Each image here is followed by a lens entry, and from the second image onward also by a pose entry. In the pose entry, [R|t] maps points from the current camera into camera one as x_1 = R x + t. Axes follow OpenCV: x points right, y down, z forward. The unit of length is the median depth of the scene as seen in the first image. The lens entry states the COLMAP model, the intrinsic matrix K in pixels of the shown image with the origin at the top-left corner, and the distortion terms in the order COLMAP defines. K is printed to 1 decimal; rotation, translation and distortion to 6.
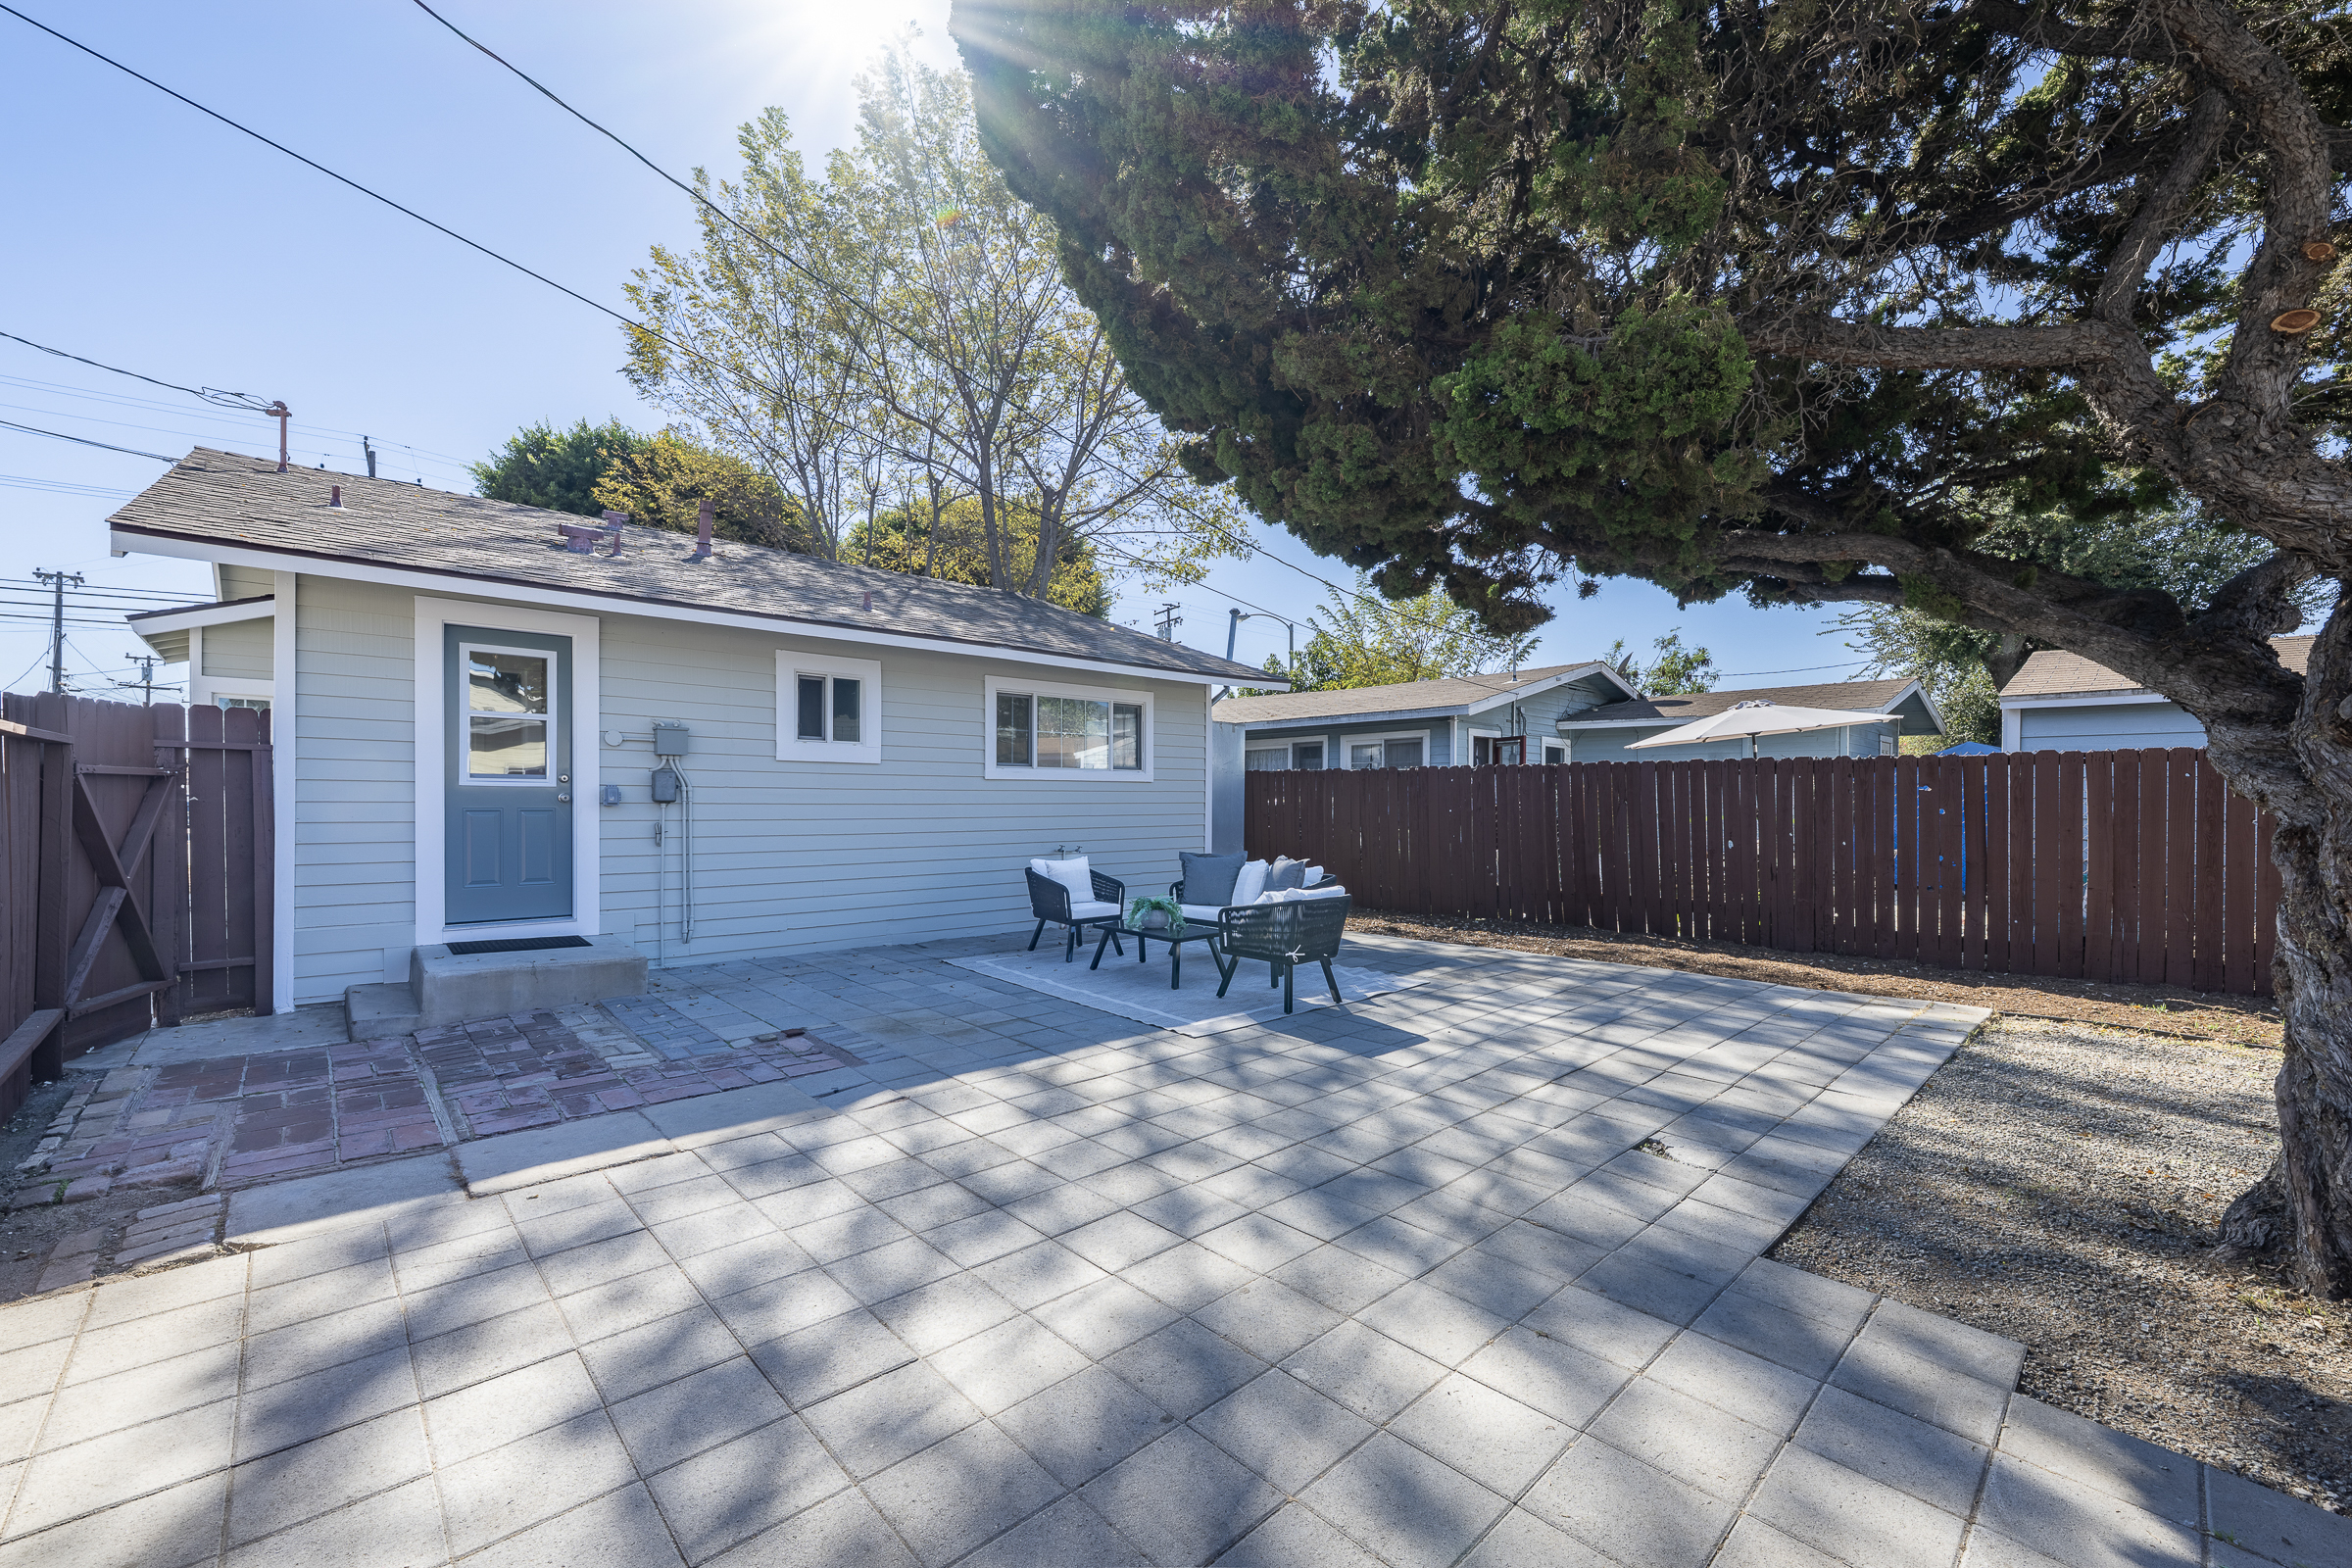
lens RADIAL K [[951.2, 0, 1169.9], [0, 951.2, 800.1], [0, 0, 1]] dist [-0.007716, -0.000687]
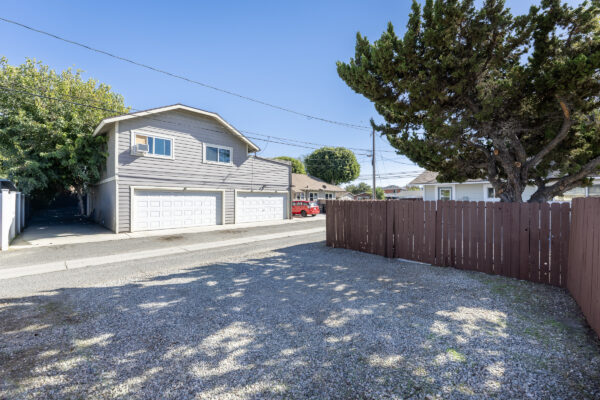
lens RADIAL K [[242.7, 0, 294.5], [0, 242.7, 198.4], [0, 0, 1]] dist [-0.007716, -0.000687]
pose [[0.031324, -0.009778, -0.999461, 1.400429], [-0.002419, 0.999948, -0.009859, -0.053610], [0.999506, 0.002727, 0.031298, -0.403154]]
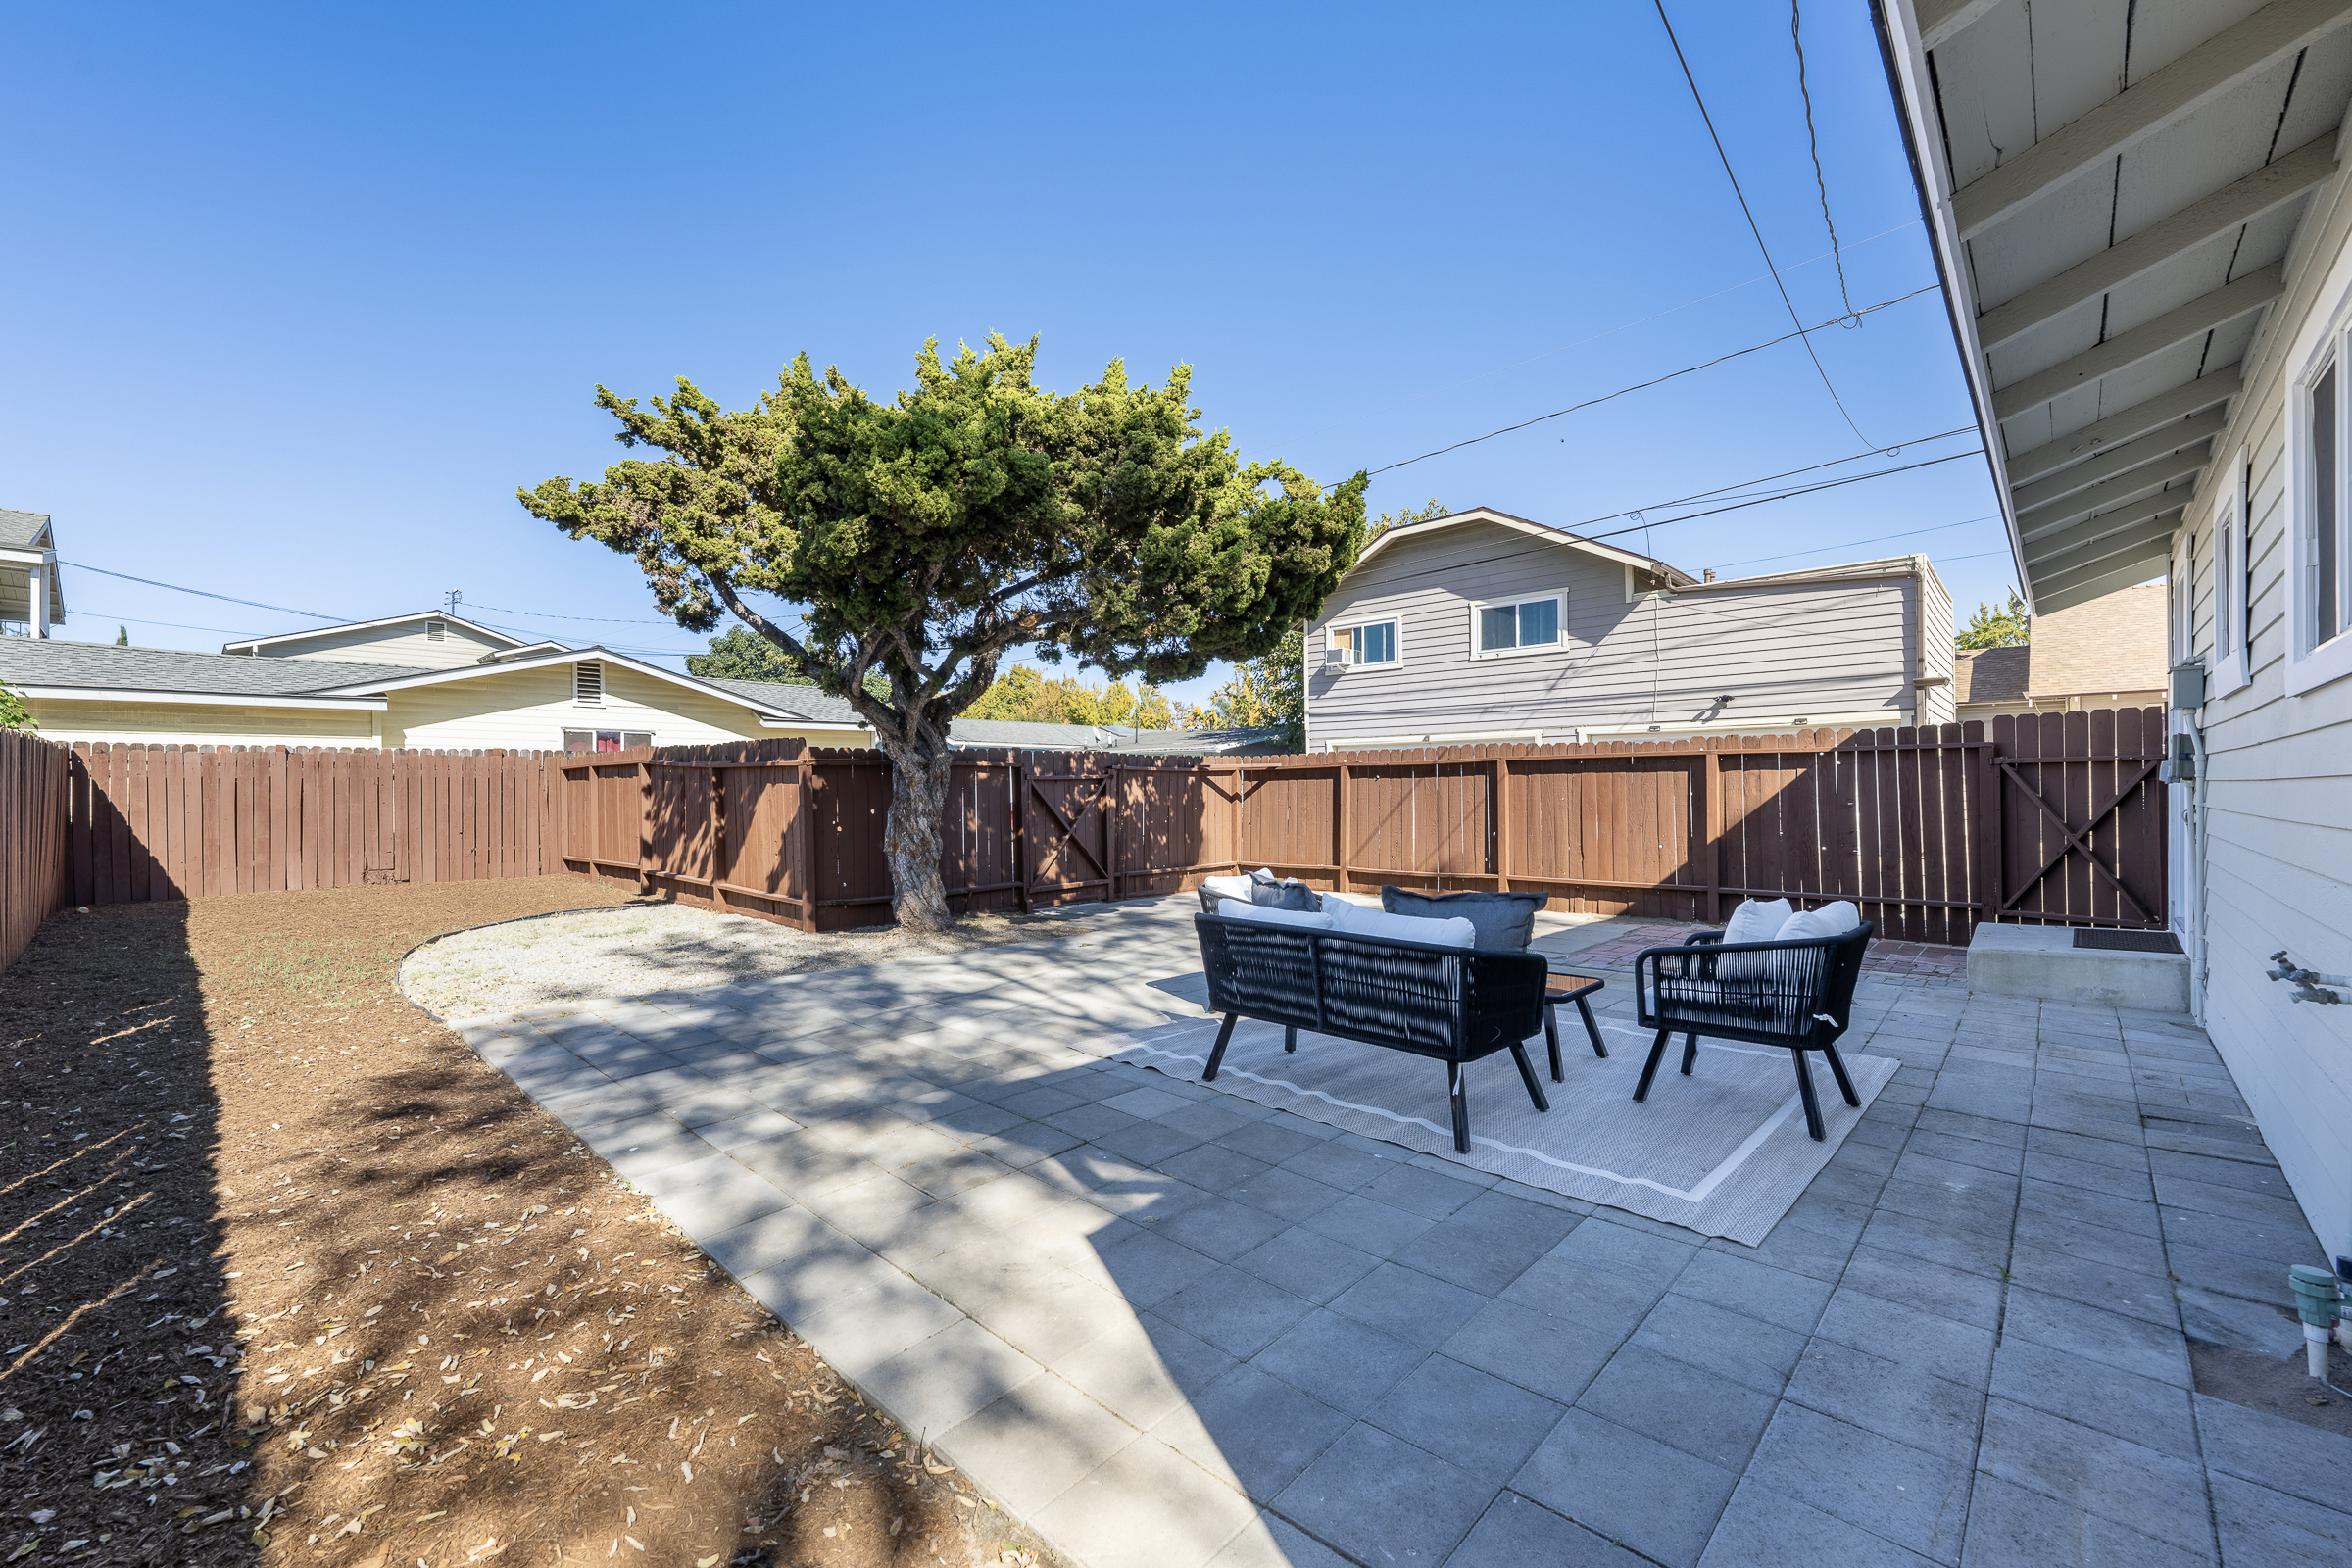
lens RADIAL K [[951.2, 0, 1179.5], [0, 951.2, 788.8], [0, 0, 1]] dist [-0.007716, -0.000687]
pose [[-0.999238, 0.000266, -0.039031, 0.238703], [0.000249, 1.000000, 0.000434, 0.009401], [0.039031, 0.000424, -0.999238, 1.778588]]
